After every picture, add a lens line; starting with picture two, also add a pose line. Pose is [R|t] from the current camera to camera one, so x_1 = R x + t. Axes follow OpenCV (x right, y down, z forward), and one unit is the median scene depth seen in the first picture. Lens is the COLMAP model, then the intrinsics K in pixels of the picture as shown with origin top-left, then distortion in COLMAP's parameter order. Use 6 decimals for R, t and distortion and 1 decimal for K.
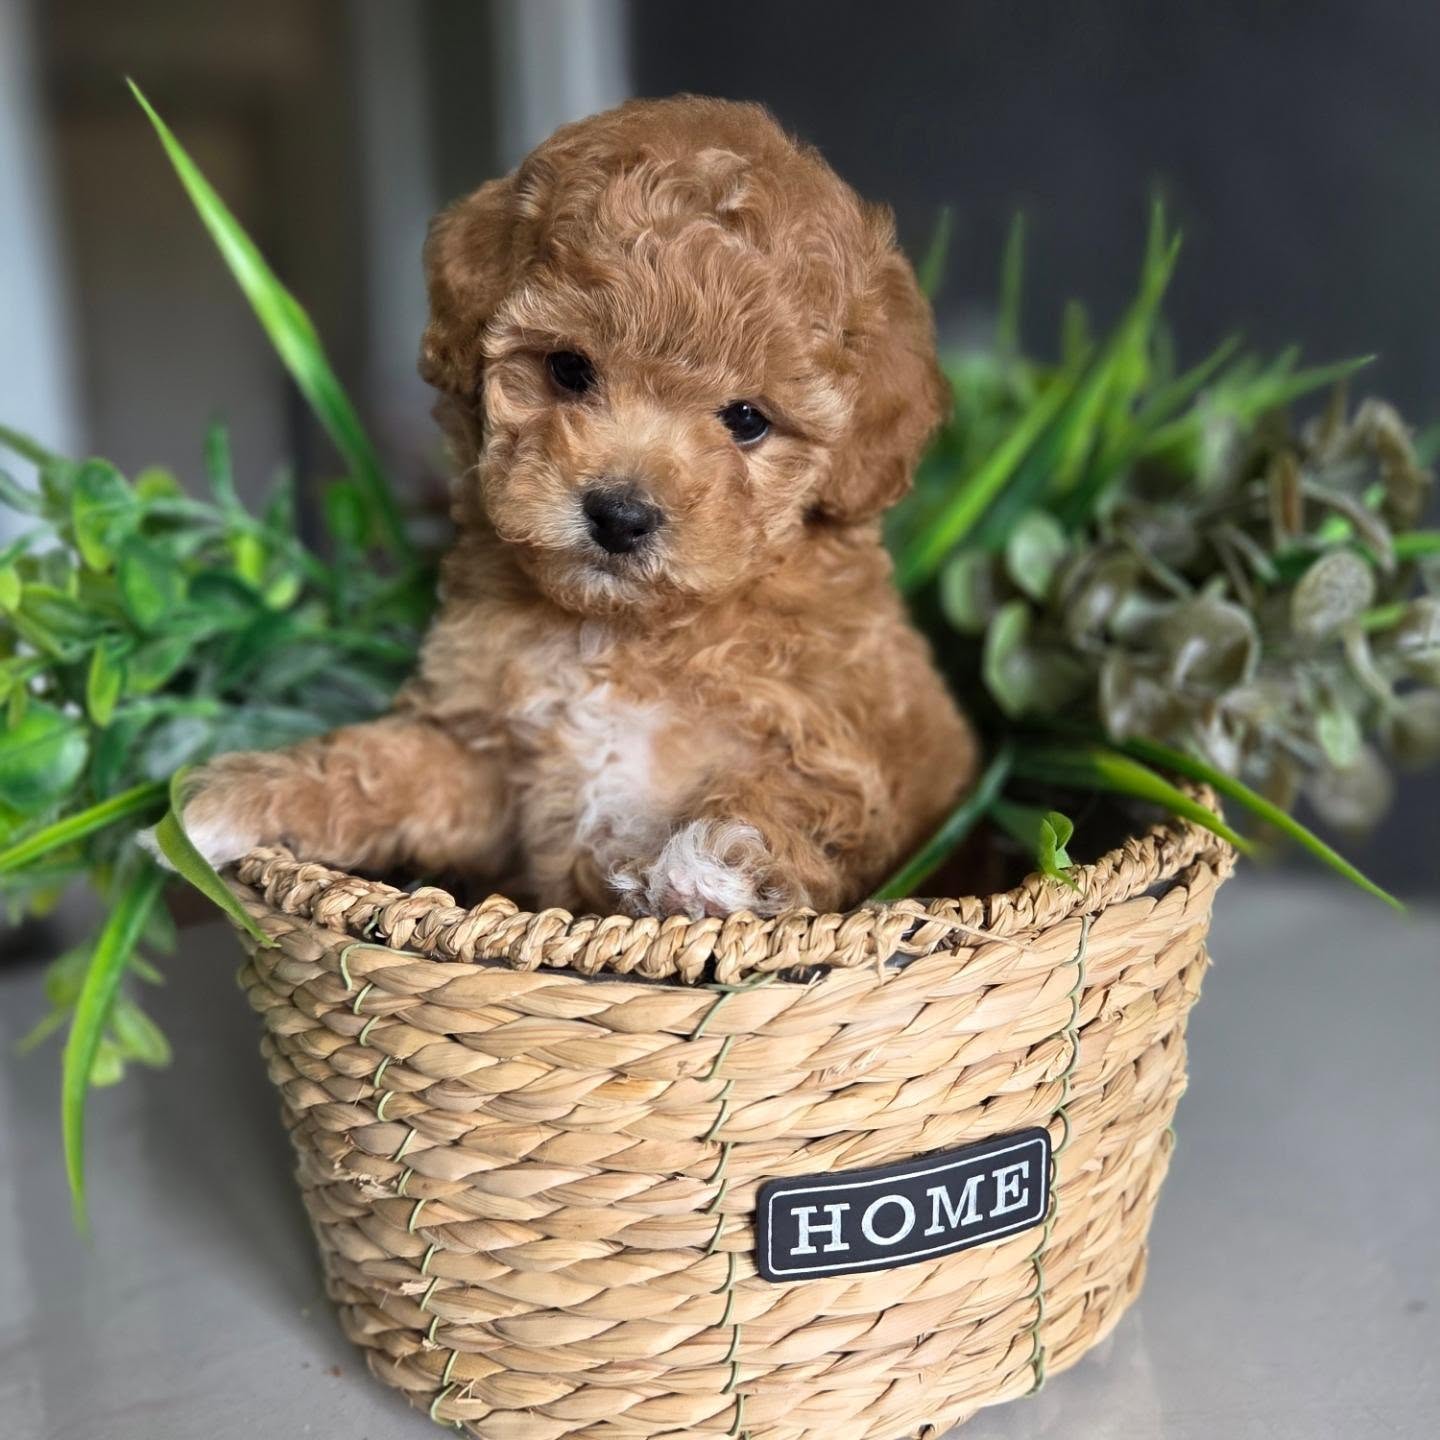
lens RADIAL K [[1601.1, 0, 714.3], [0, 1601.1, 732.9], [0, 0, 1]] dist [0.023438, 0.000000]
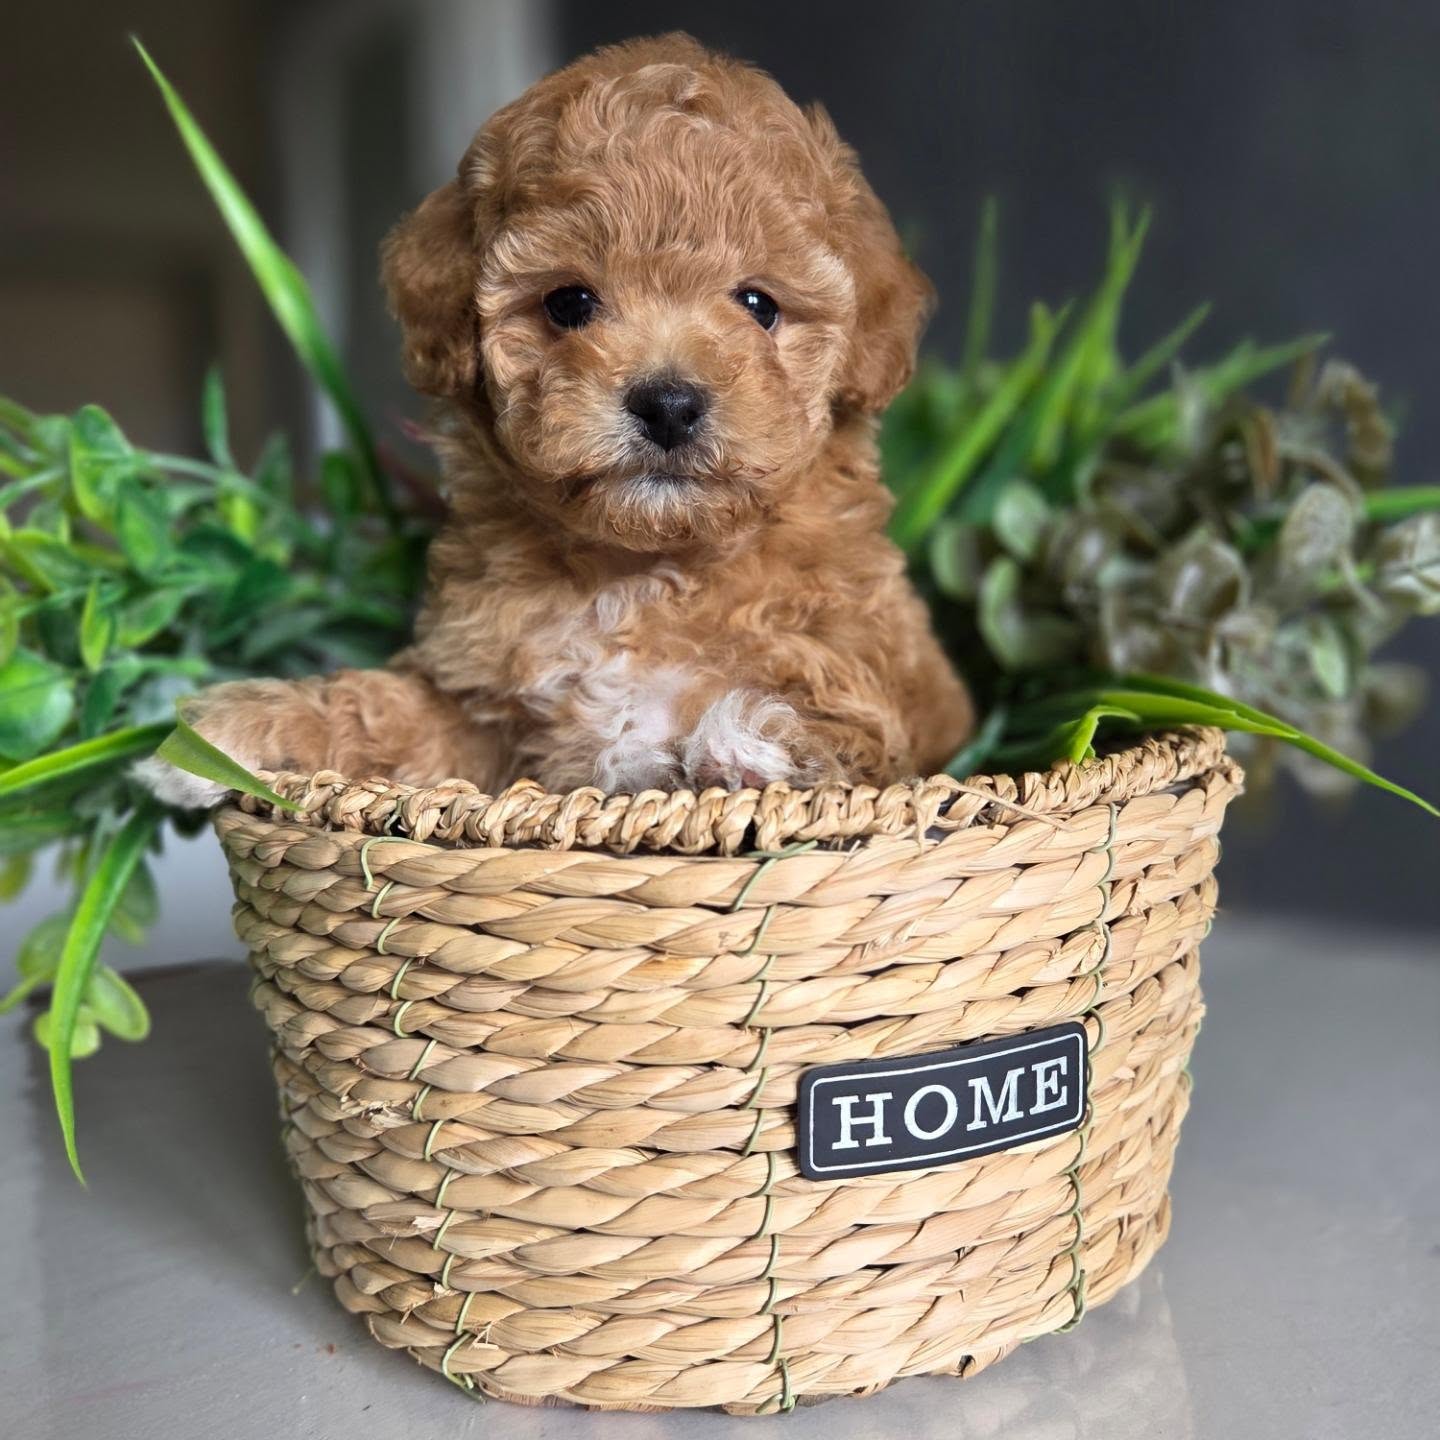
lens RADIAL K [[1601.1, 0, 727.8], [0, 1601.1, 705.1], [0, 0, 1]] dist [0.023438, 0.000000]
pose [[0.997899, -0.011885, 0.063684, -0.069179], [0.019357, 0.992821, -0.118030, 0.162413], [-0.061824, 0.119015, 0.990966, 0.015897]]
